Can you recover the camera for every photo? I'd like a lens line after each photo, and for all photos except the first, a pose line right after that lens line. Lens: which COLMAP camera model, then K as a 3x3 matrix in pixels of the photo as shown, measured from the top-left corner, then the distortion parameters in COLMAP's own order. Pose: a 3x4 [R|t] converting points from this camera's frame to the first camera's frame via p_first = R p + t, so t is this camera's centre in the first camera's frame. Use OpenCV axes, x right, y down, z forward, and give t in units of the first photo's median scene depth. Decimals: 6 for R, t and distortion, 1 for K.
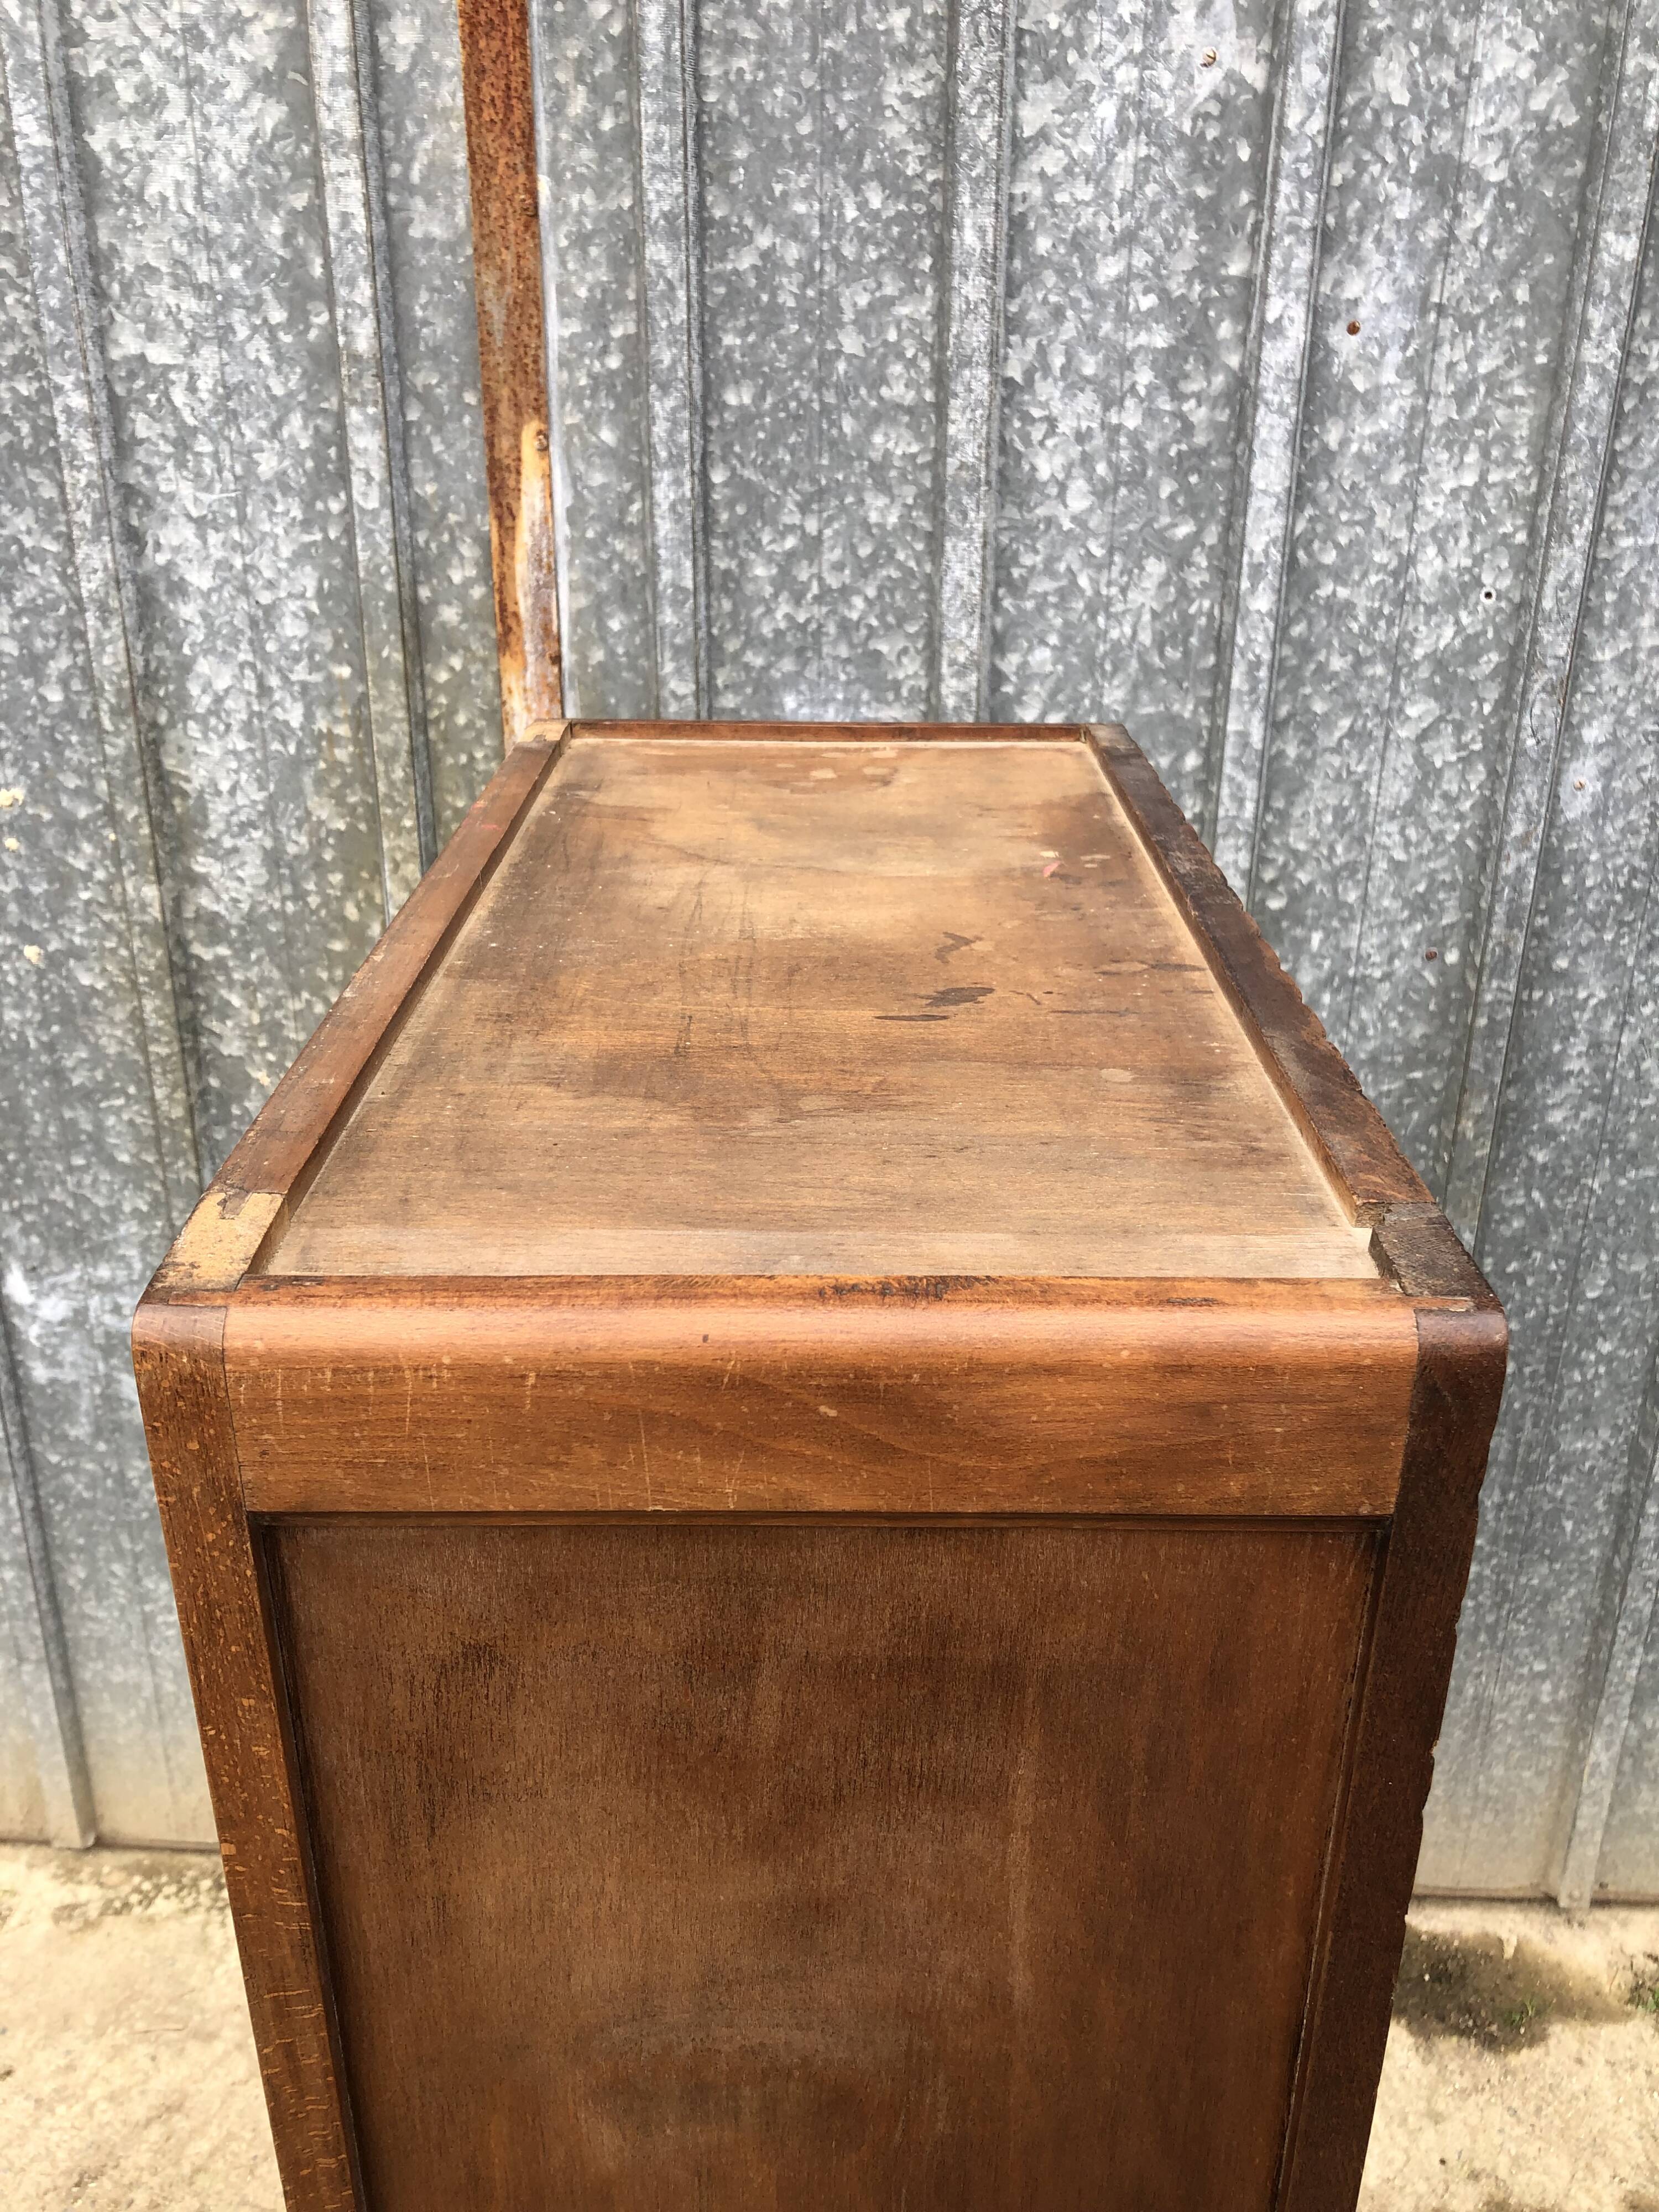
lens RADIAL K [[1836.0, 0, 838.3], [0, 1836.0, 1080.8], [0, 0, 1]] dist [0.017171, 0.003048]
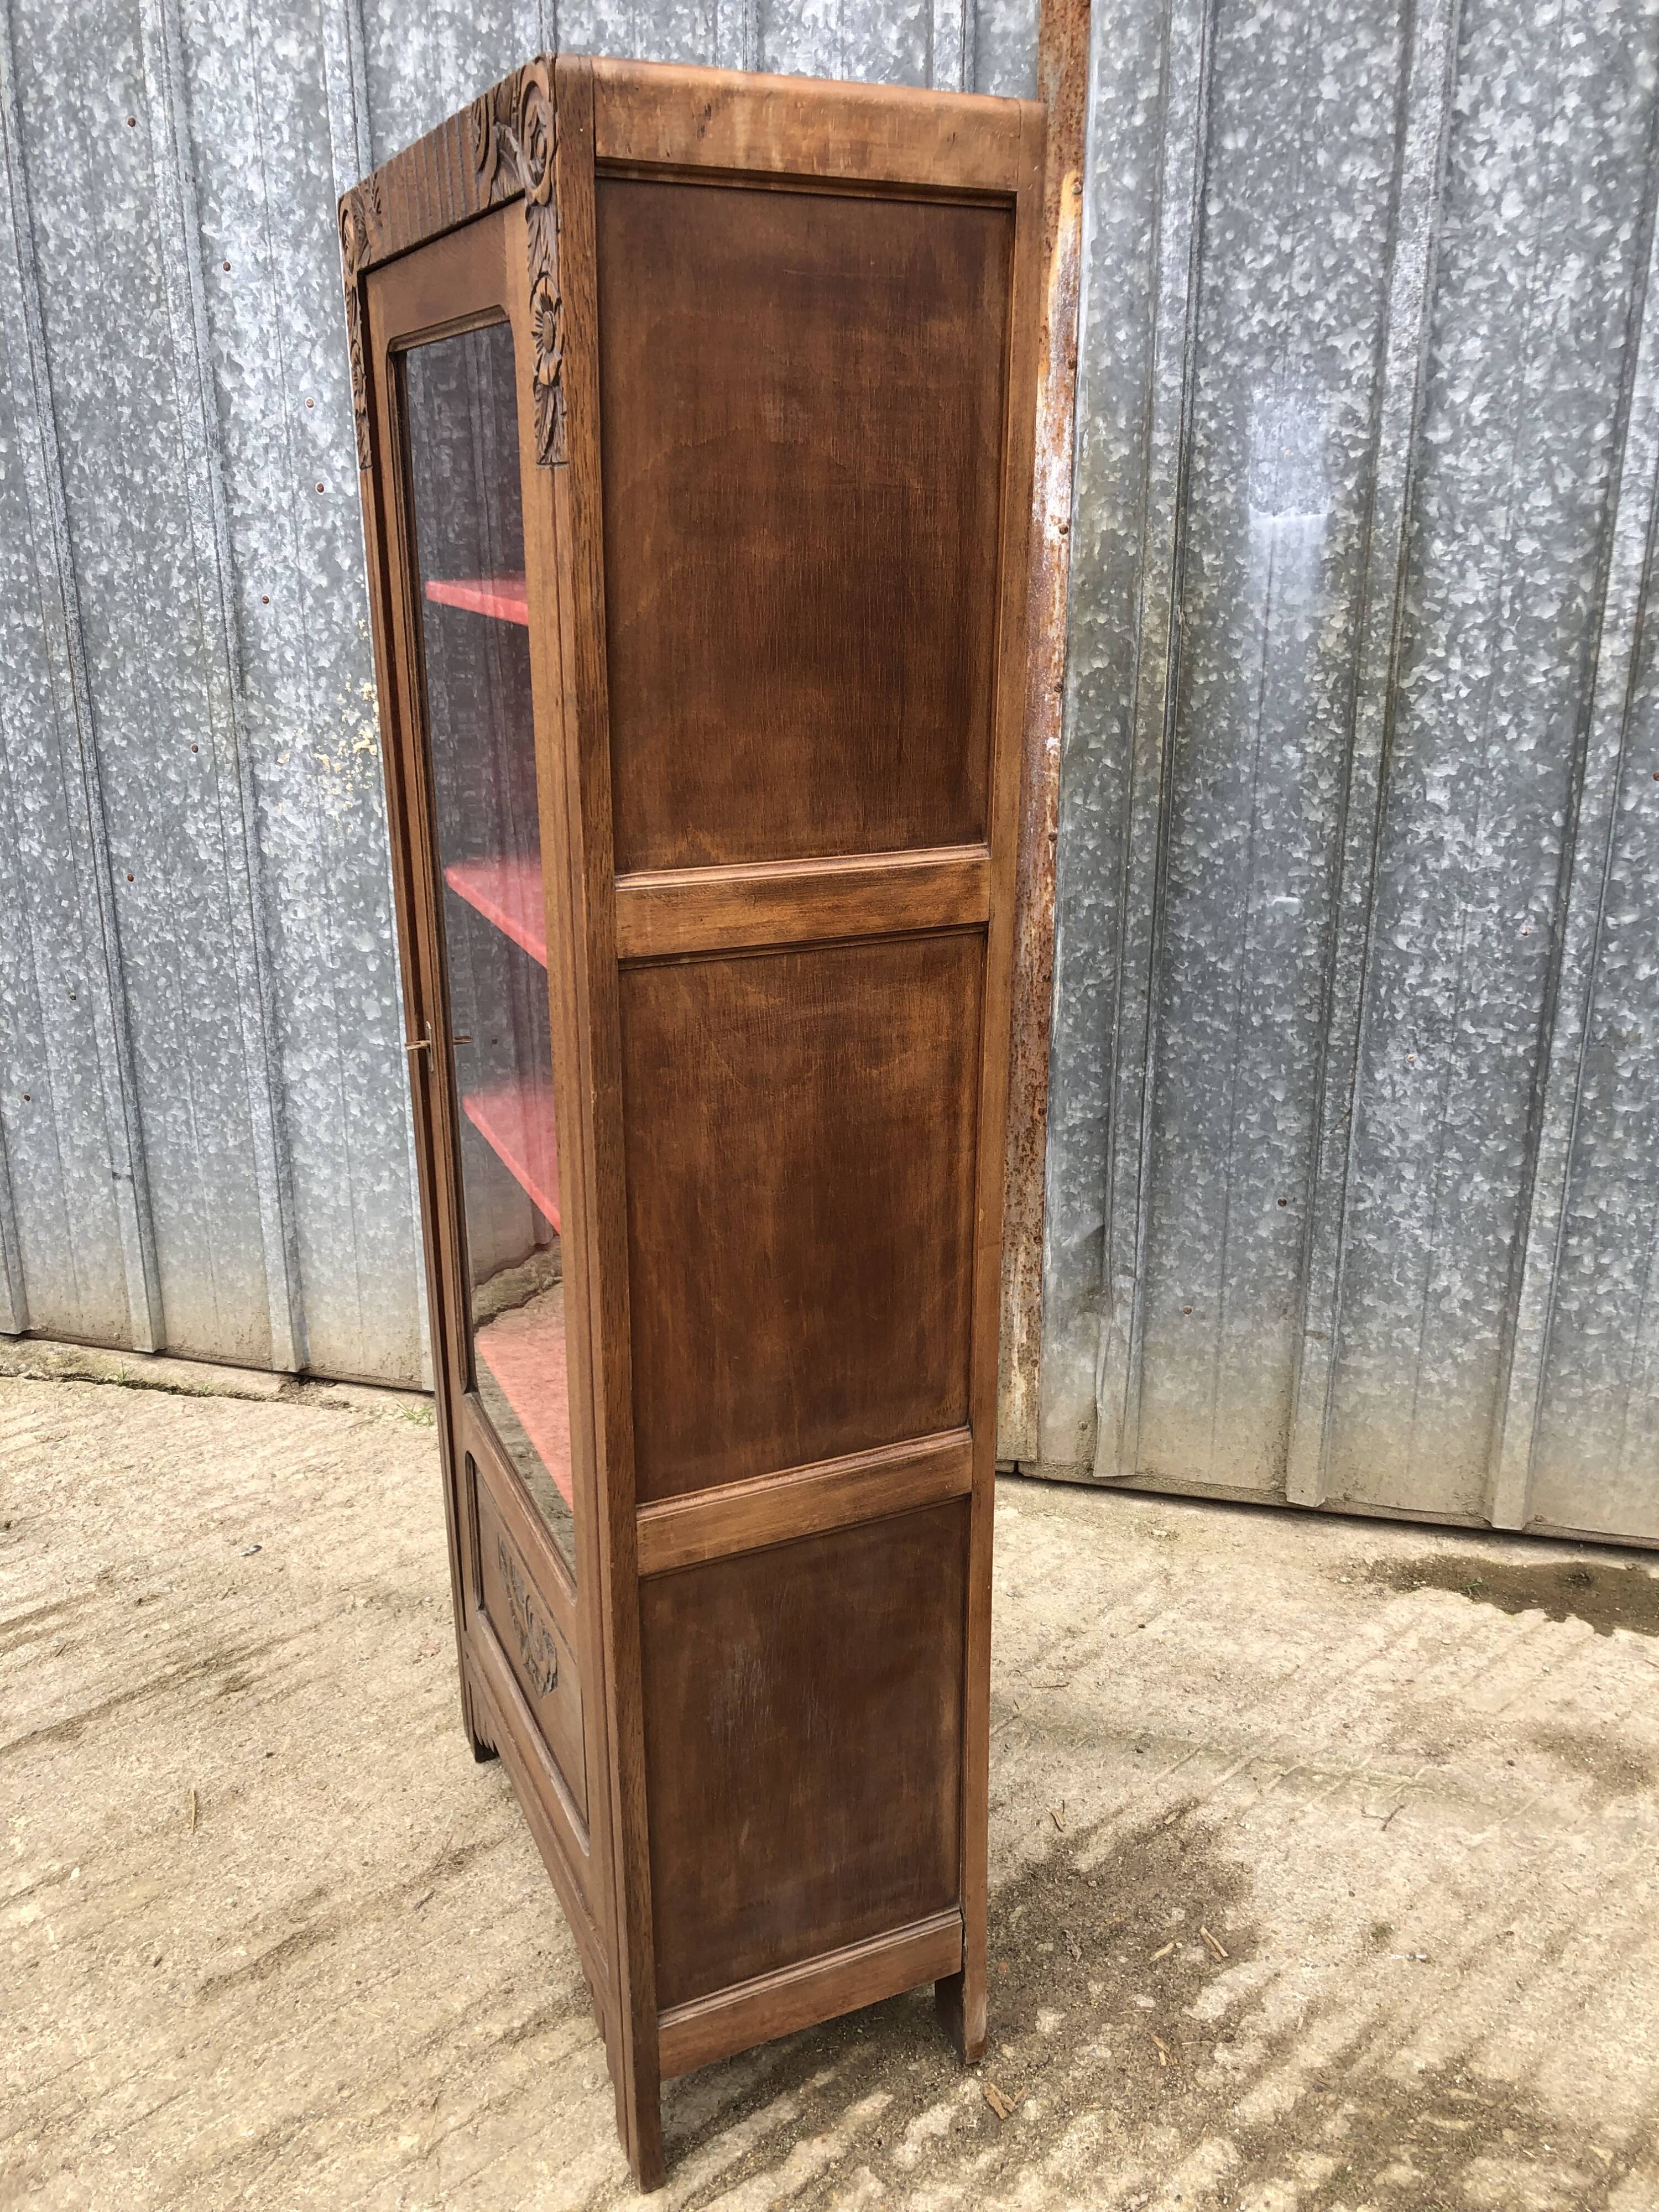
lens RADIAL K [[1836.0, 0, 835.0], [0, 1836.0, 1094.2], [0, 0, 1]] dist [0.017171, 0.003048]
pose [[0.977400, 0.053525, -0.204510, -0.028300], [-0.070972, 0.994350, -0.078943, 0.412136], [0.199129, 0.091674, 0.975676, -0.251567]]
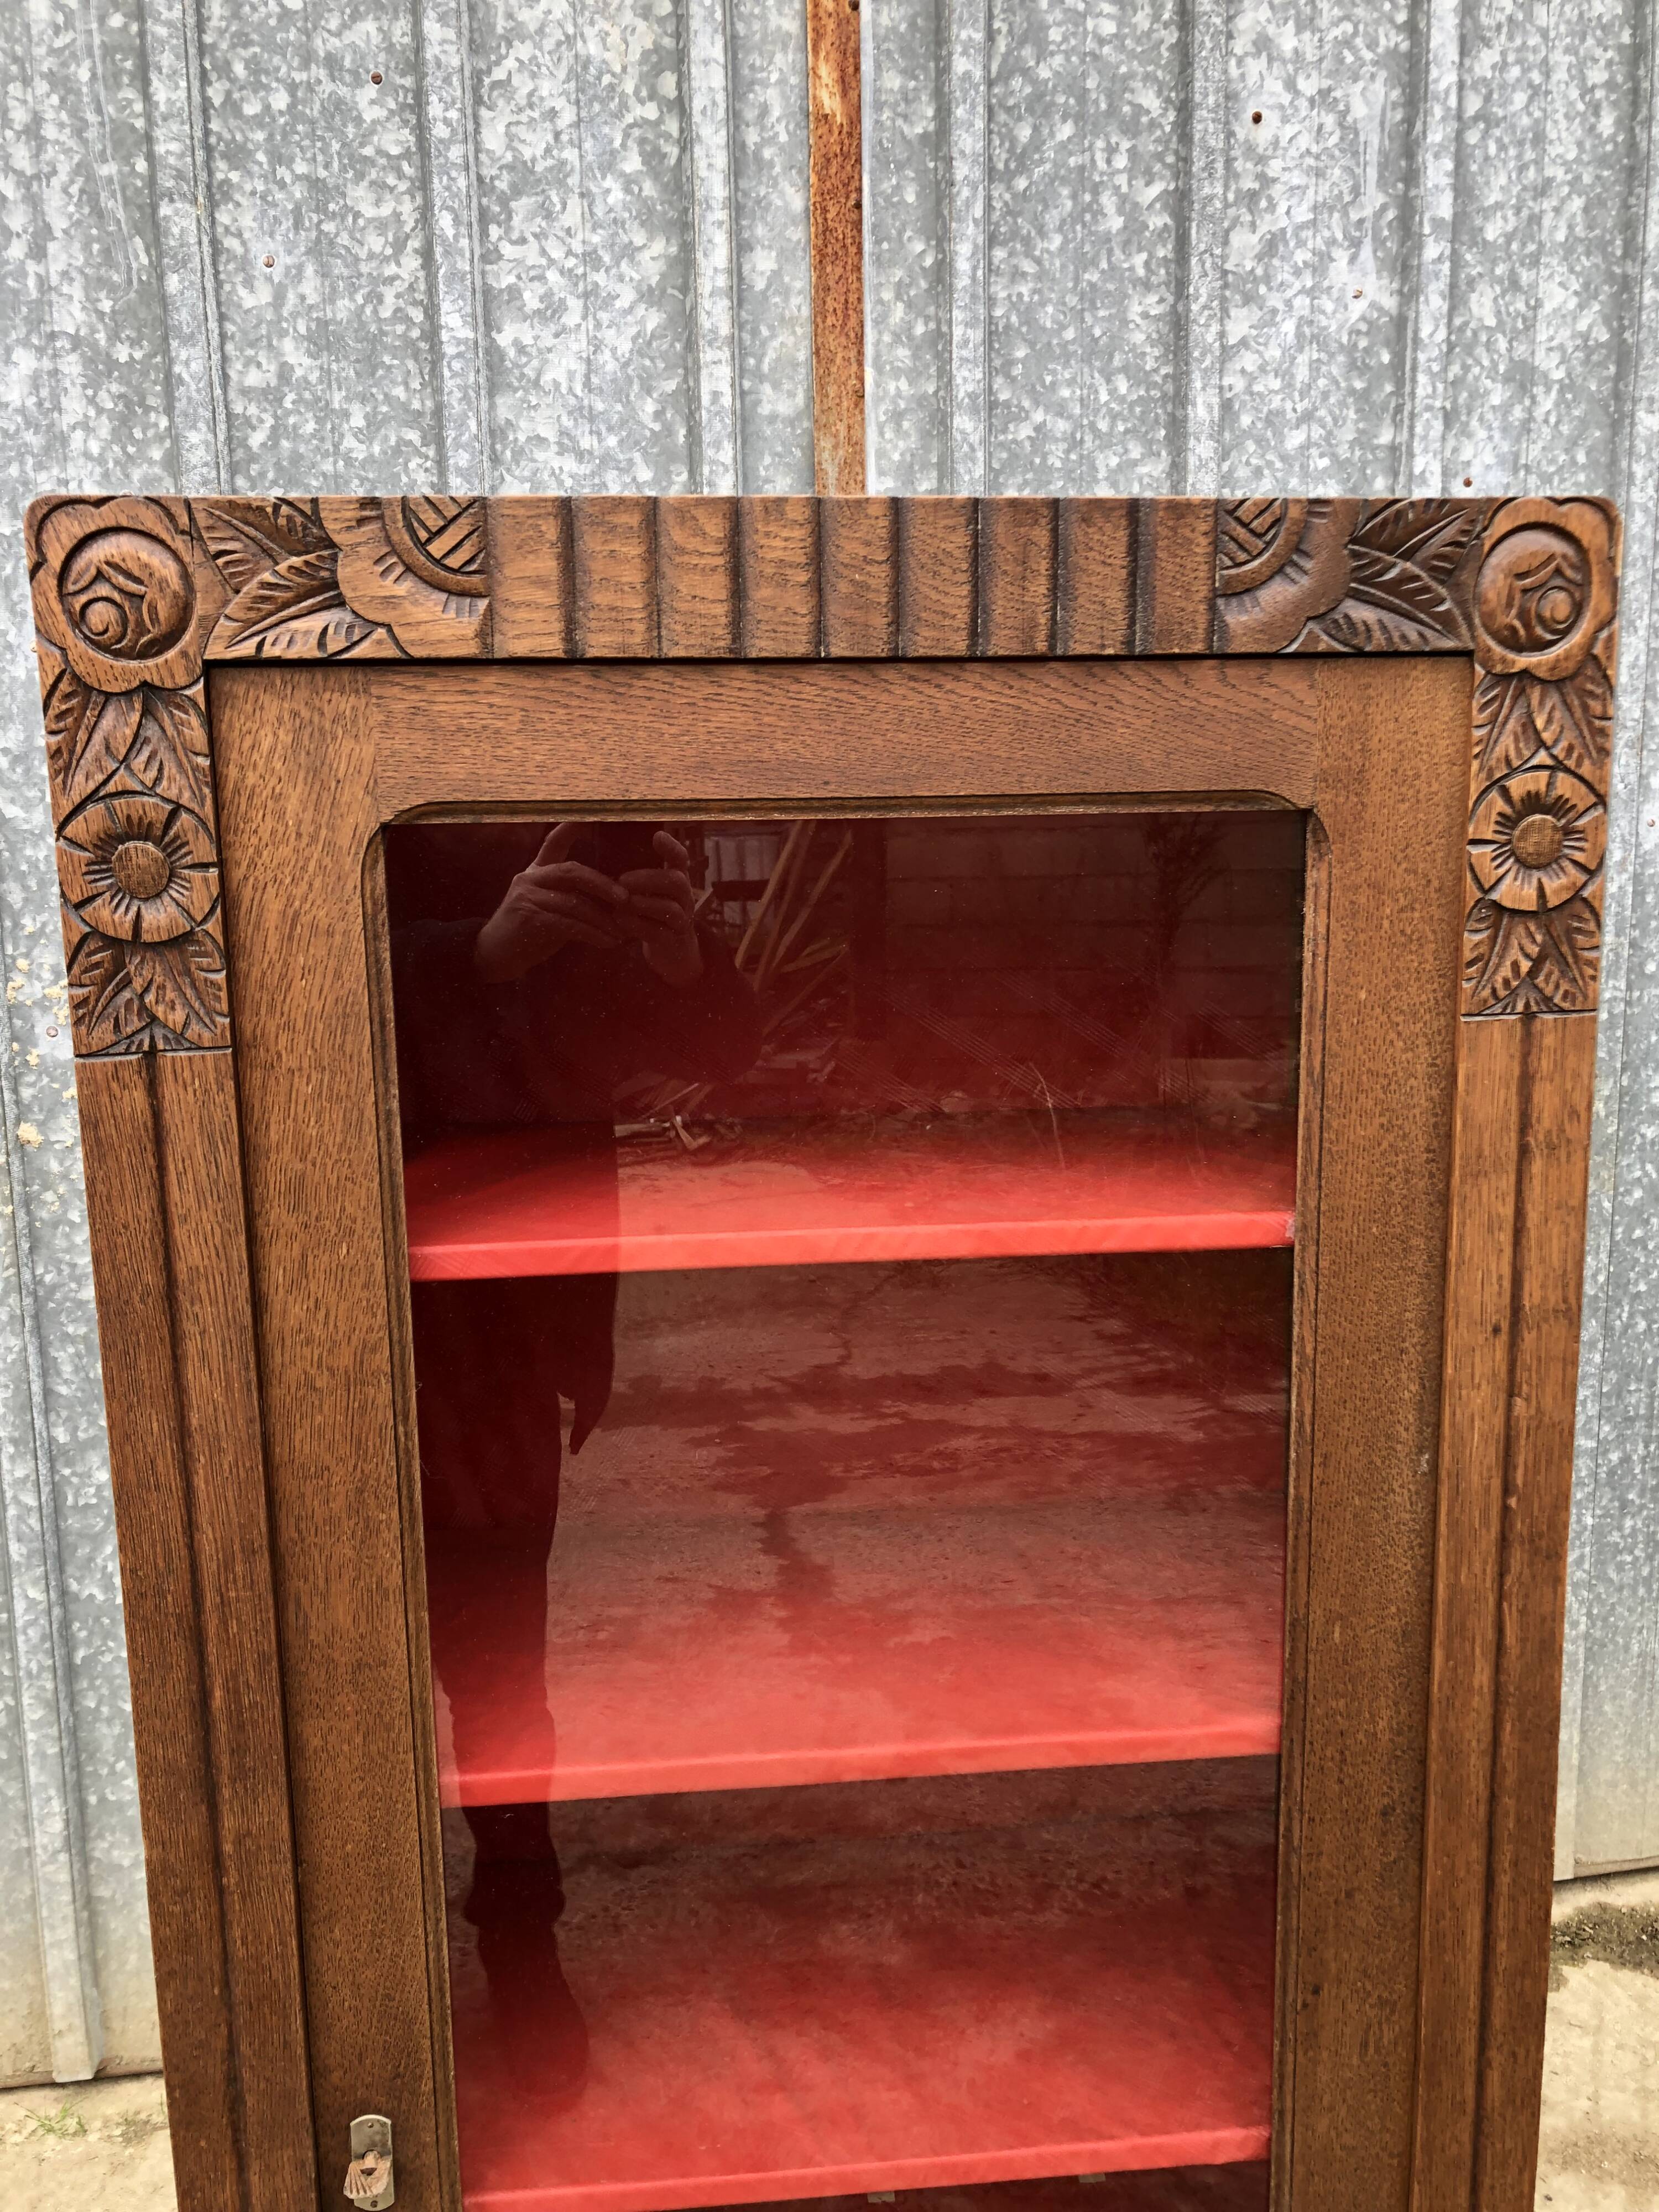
lens RADIAL K [[1836.0, 0, 846.9], [0, 1836.0, 1091.0], [0, 0, 1]] dist [0.017171, 0.003048]
pose [[0.973274, -0.064633, 0.220363, -0.467340], [0.112646, 0.970569, -0.212852, 0.246319], [-0.200121, 0.231986, 0.951911, -0.077072]]
